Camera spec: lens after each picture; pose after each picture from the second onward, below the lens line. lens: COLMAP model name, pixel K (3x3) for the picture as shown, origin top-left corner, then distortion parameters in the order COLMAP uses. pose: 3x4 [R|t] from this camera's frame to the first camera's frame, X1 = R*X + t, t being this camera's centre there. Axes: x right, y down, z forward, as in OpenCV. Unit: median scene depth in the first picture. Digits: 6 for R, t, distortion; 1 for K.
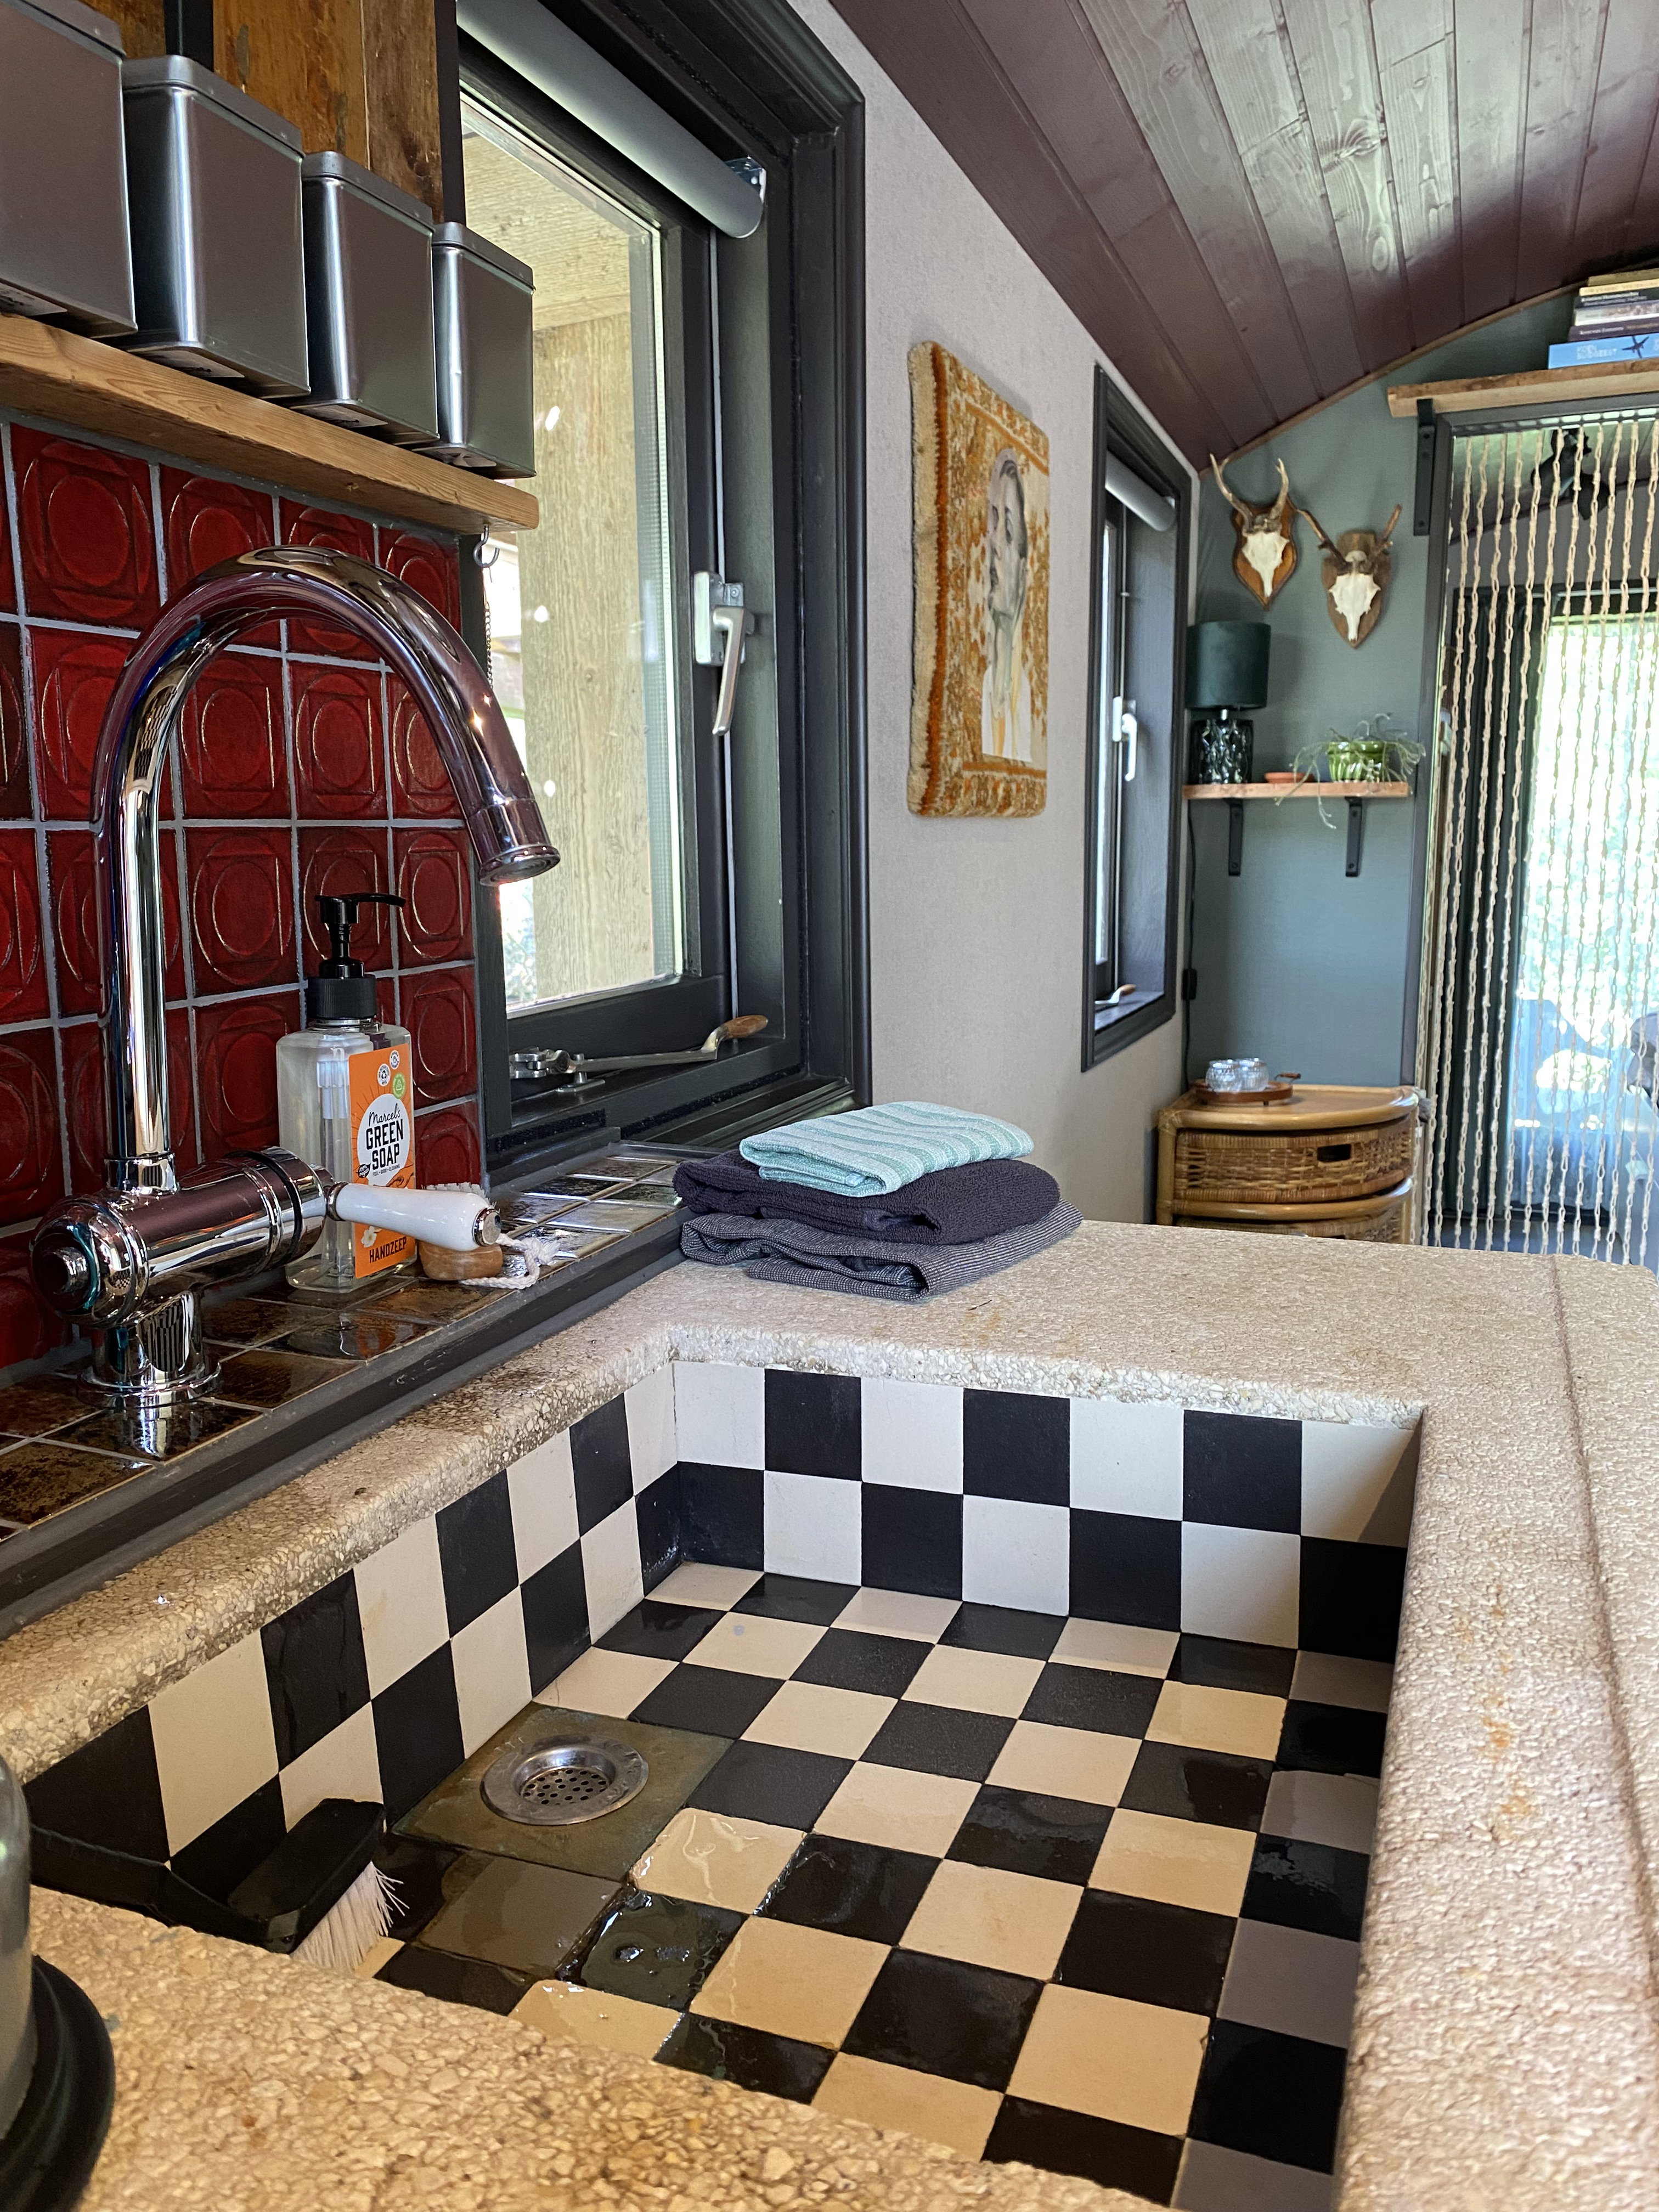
lens RADIAL K [[1684.6, 0, 807.9], [0, 1684.6, 1091.6], [0, 0, 1]] dist [0.006799, 0.005143]
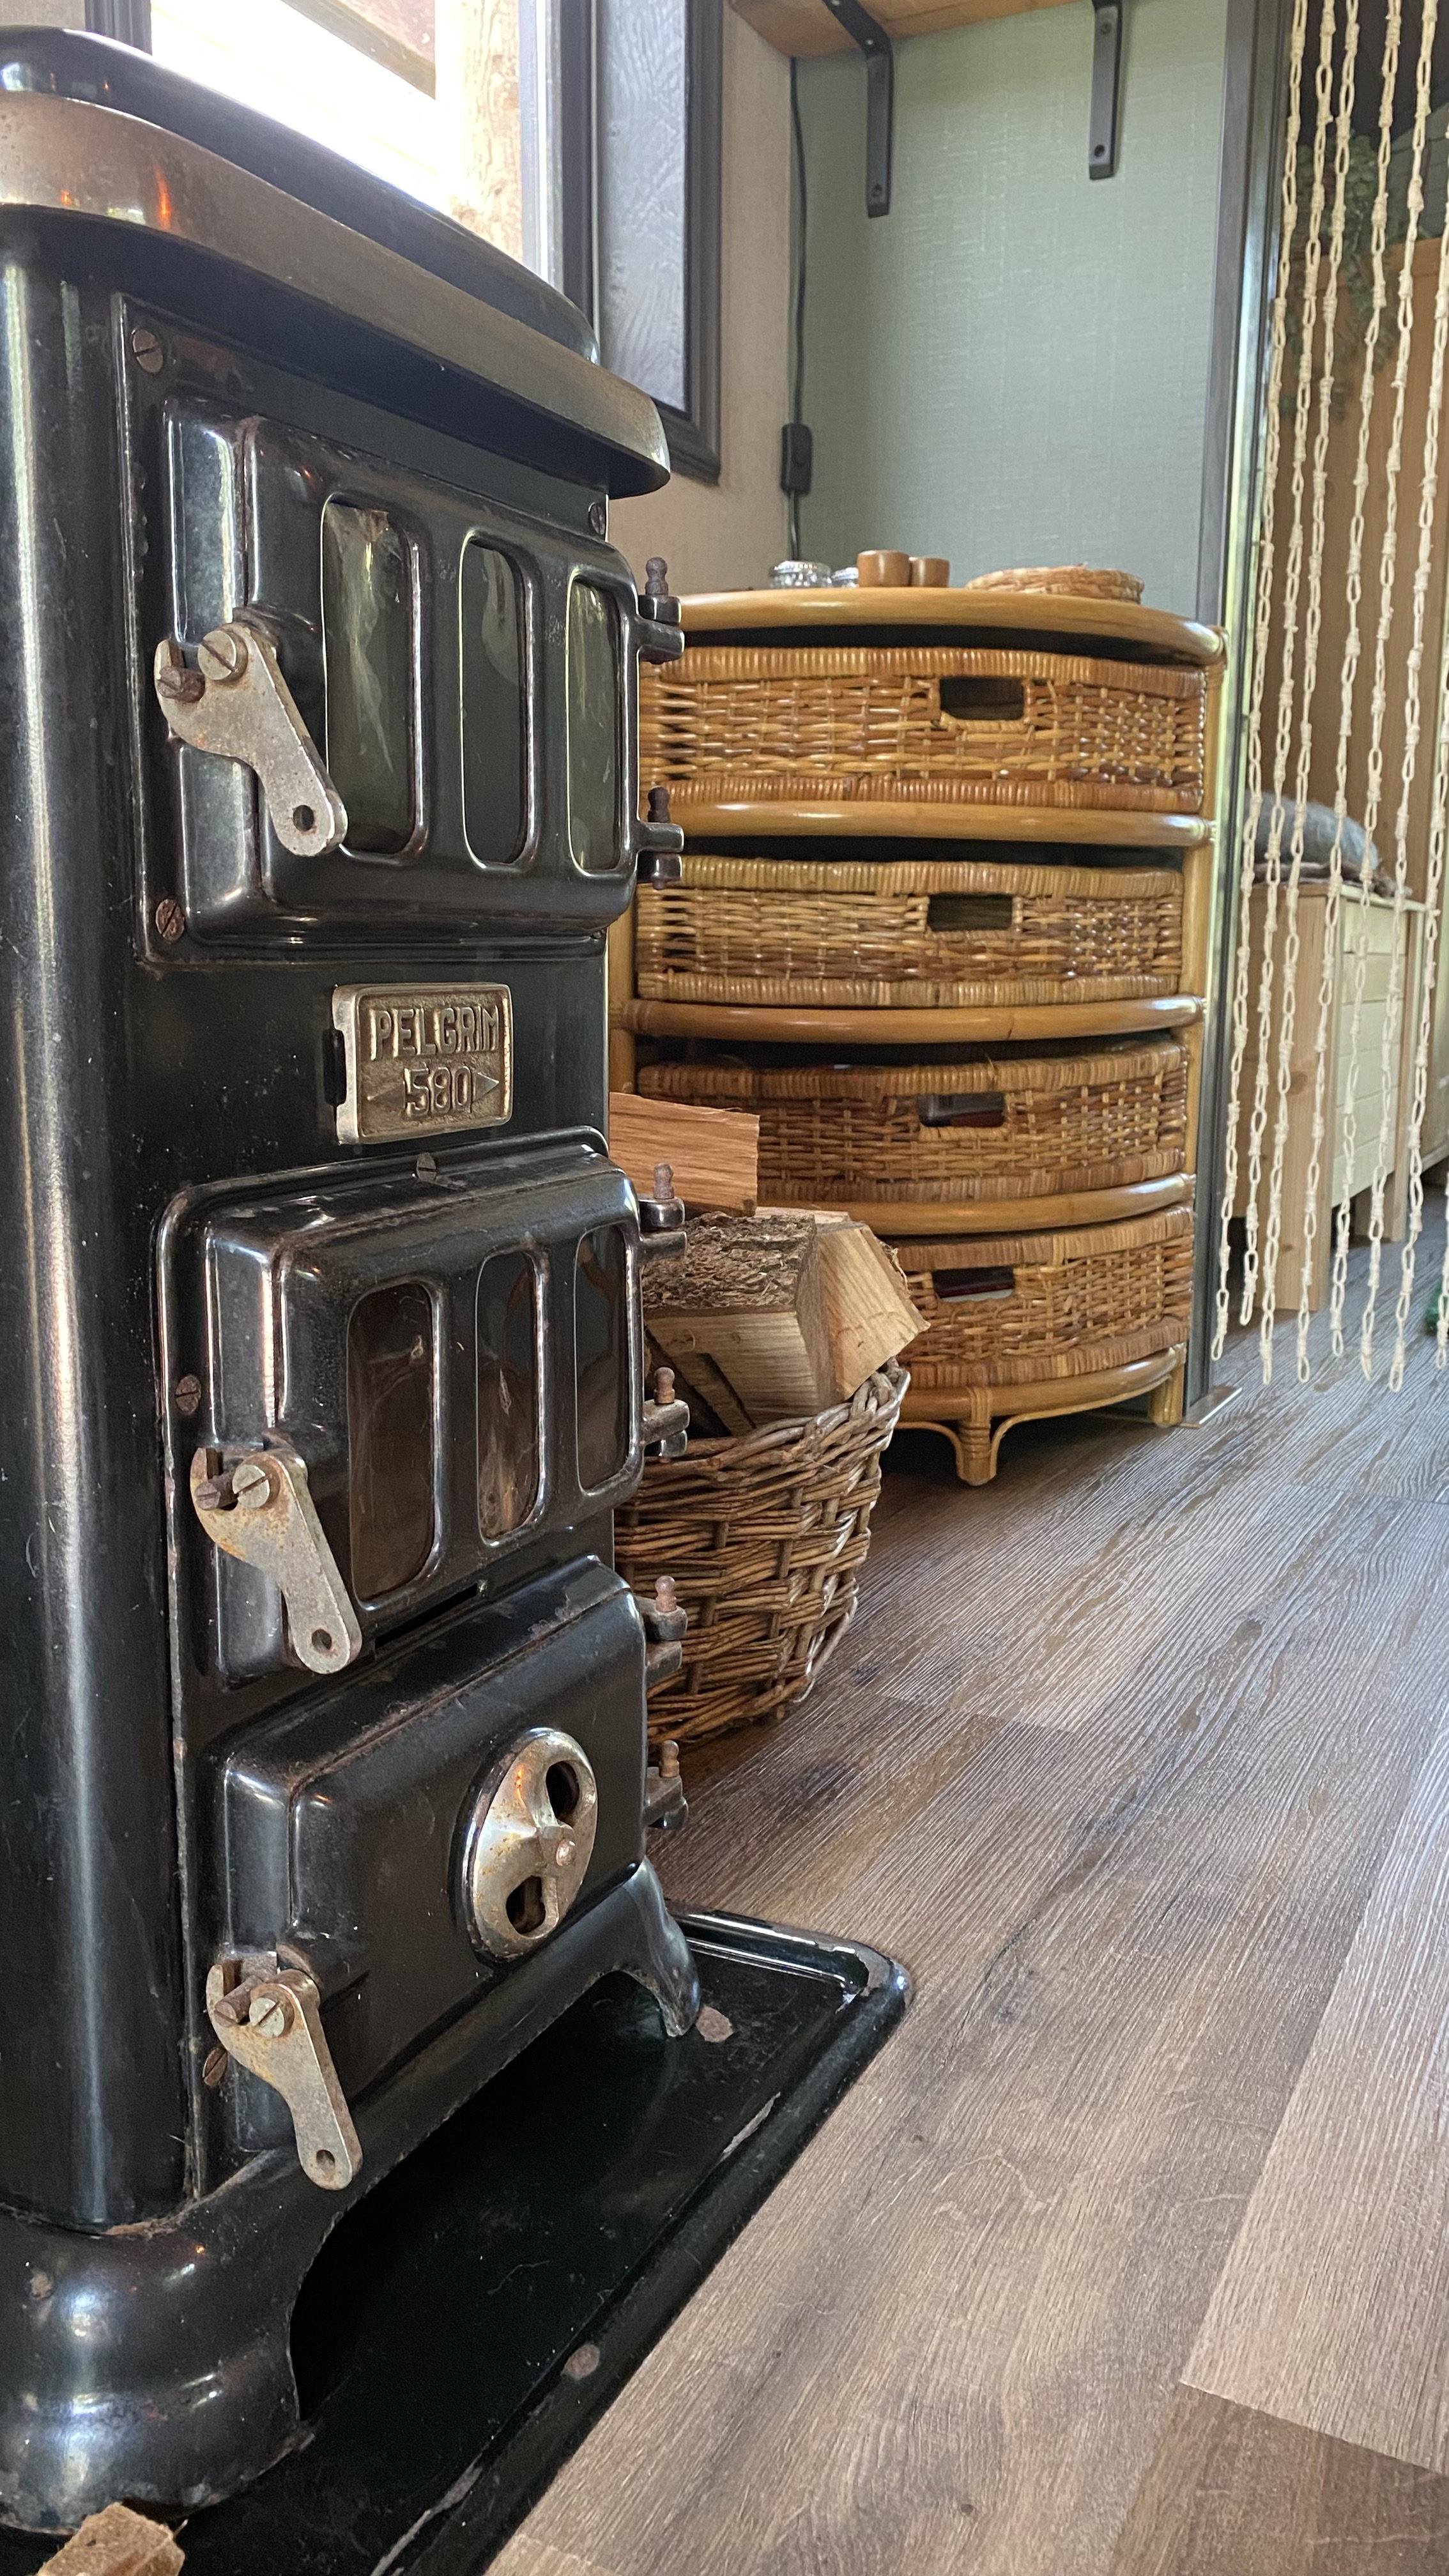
lens RADIAL K [[1962.6, 0, 727.5], [0, 1962.6, 1286.2], [0, 0, 1]] dist [0.035344, -0.014985]
pose [[0.995550, 0.029438, -0.089519, 0.284679], [-0.027324, 0.999320, 0.024757, 0.176284], [0.090187, -0.022201, 0.995677, 0.443548]]
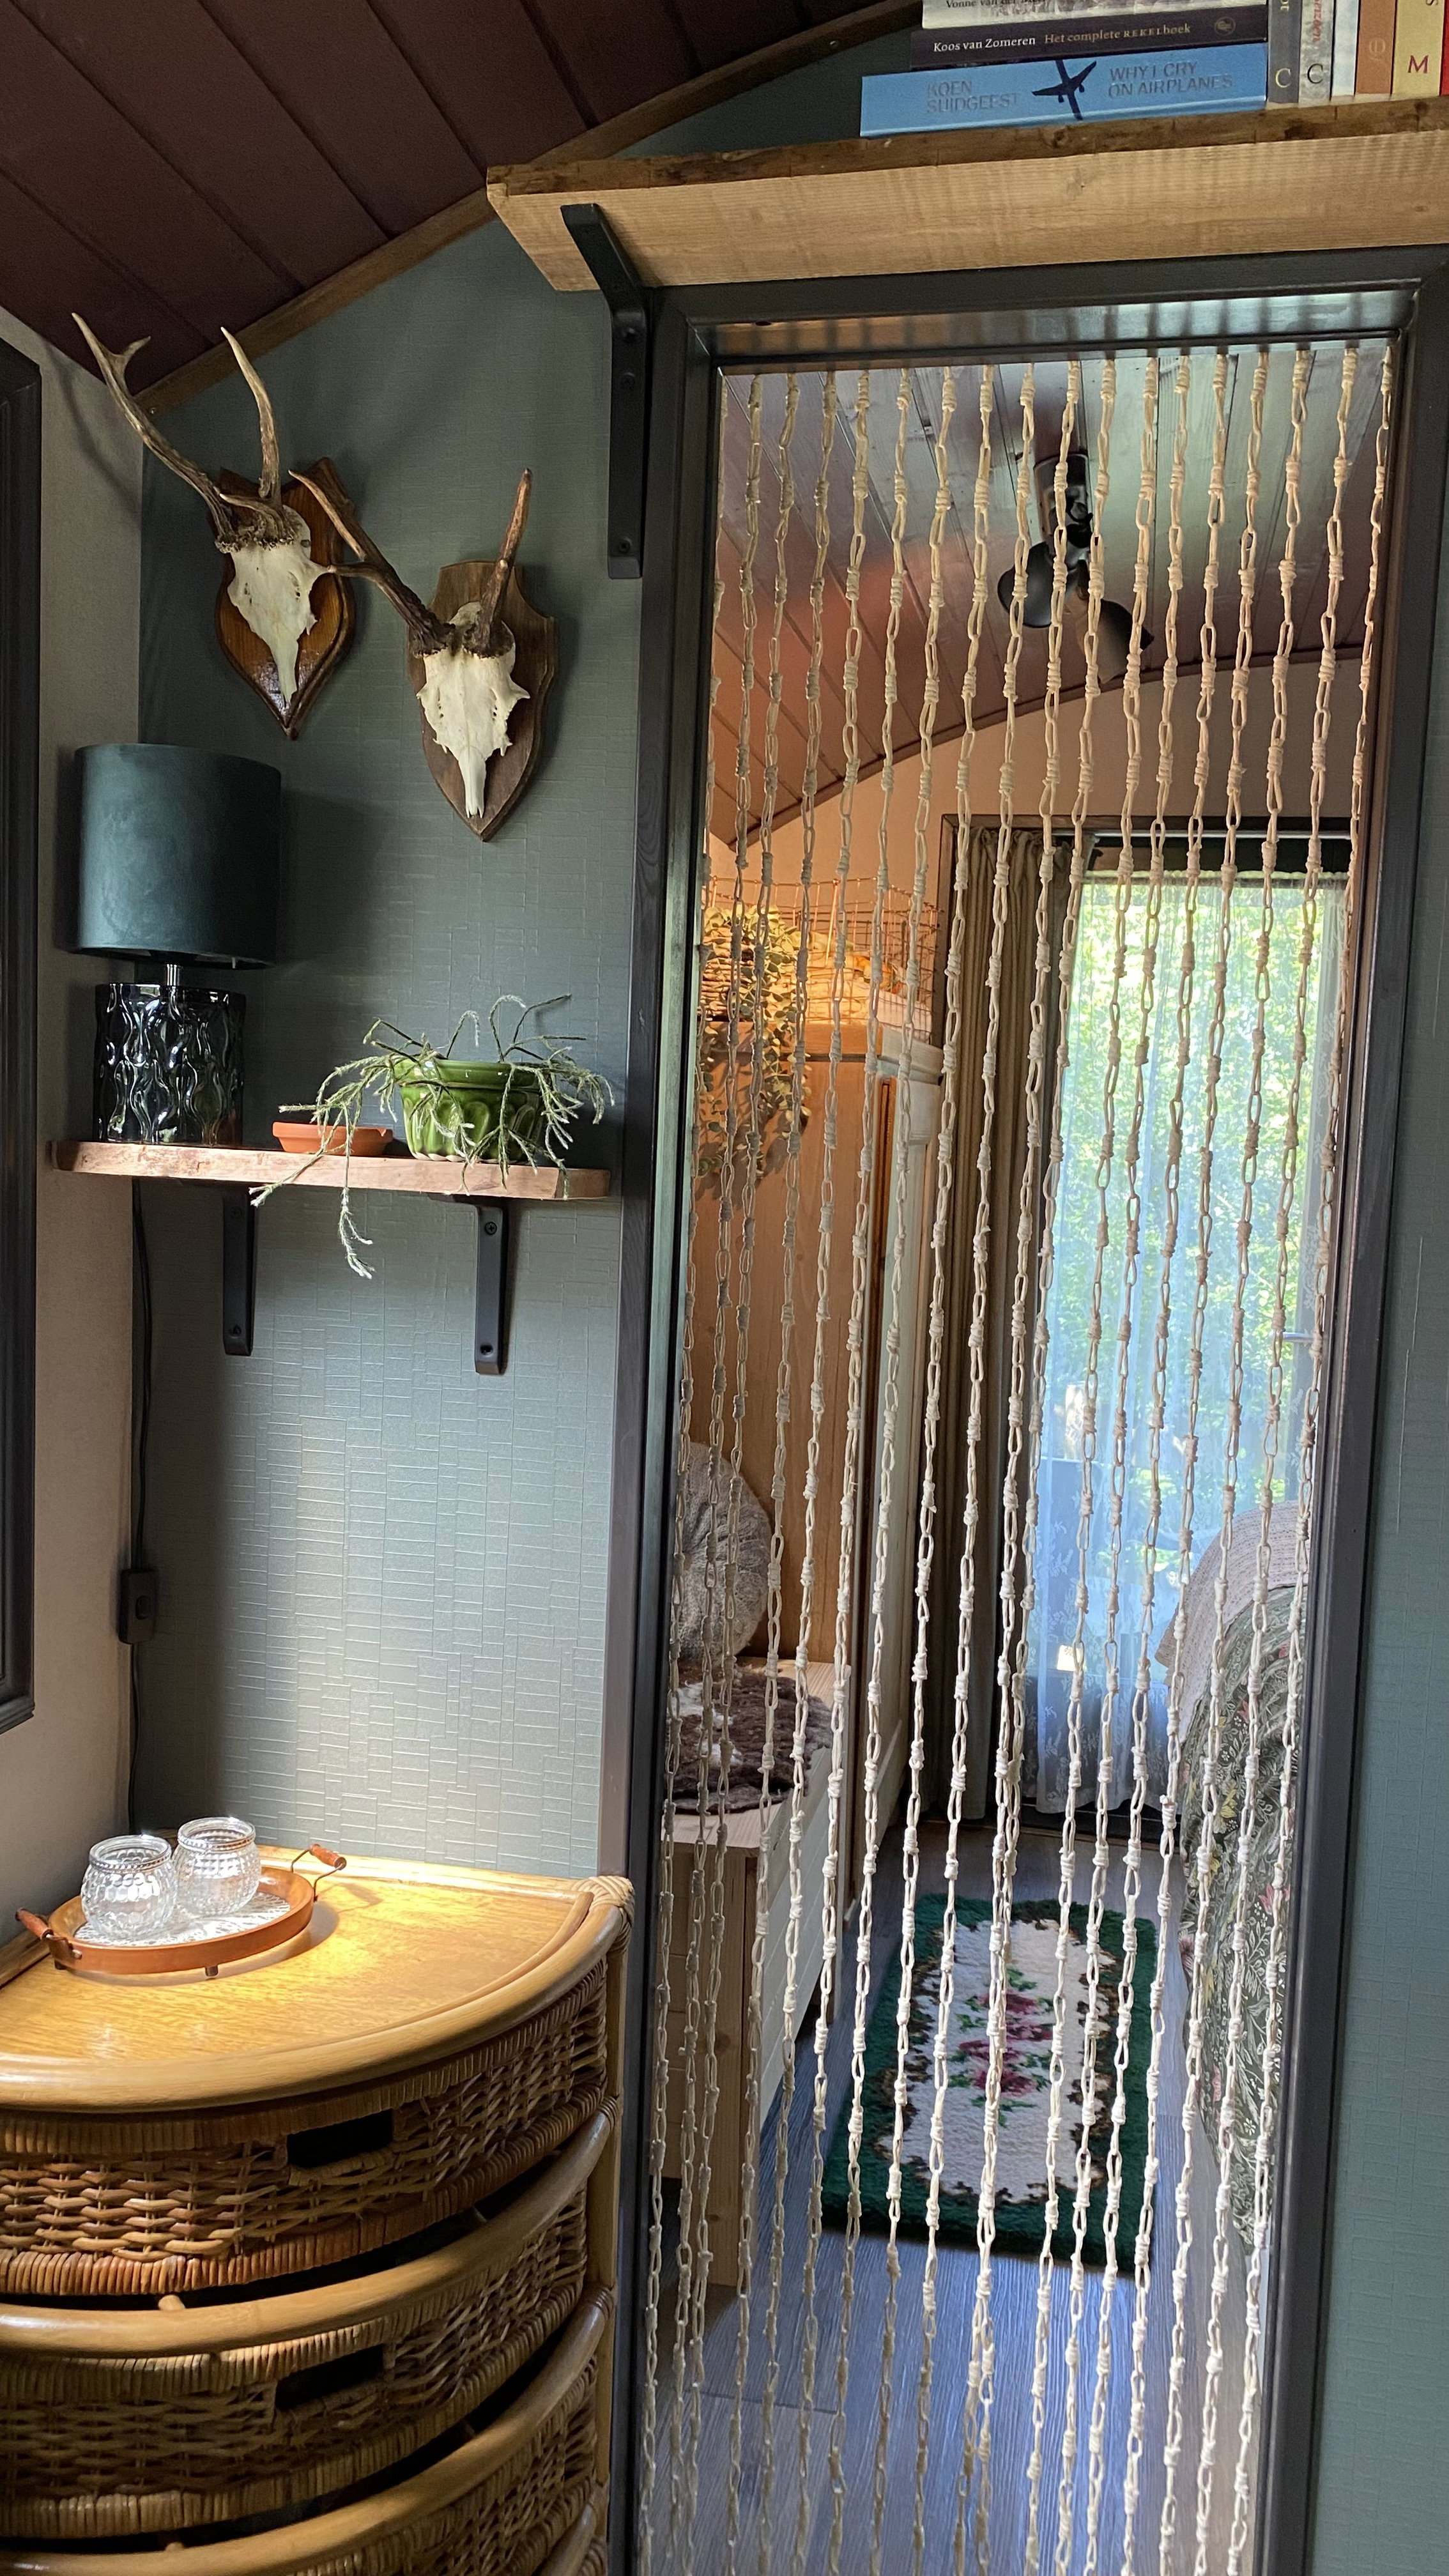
lens RADIAL K [[1962.6, 0, 734.1], [0, 1962.6, 1298.1], [0, 0, 1]] dist [0.035344, -0.014985]
pose [[0.983270, 0.025894, 0.180302, 0.301490], [-0.014317, 0.997768, -0.065219, -0.118380], [-0.181588, 0.061547, 0.981447, 0.518388]]
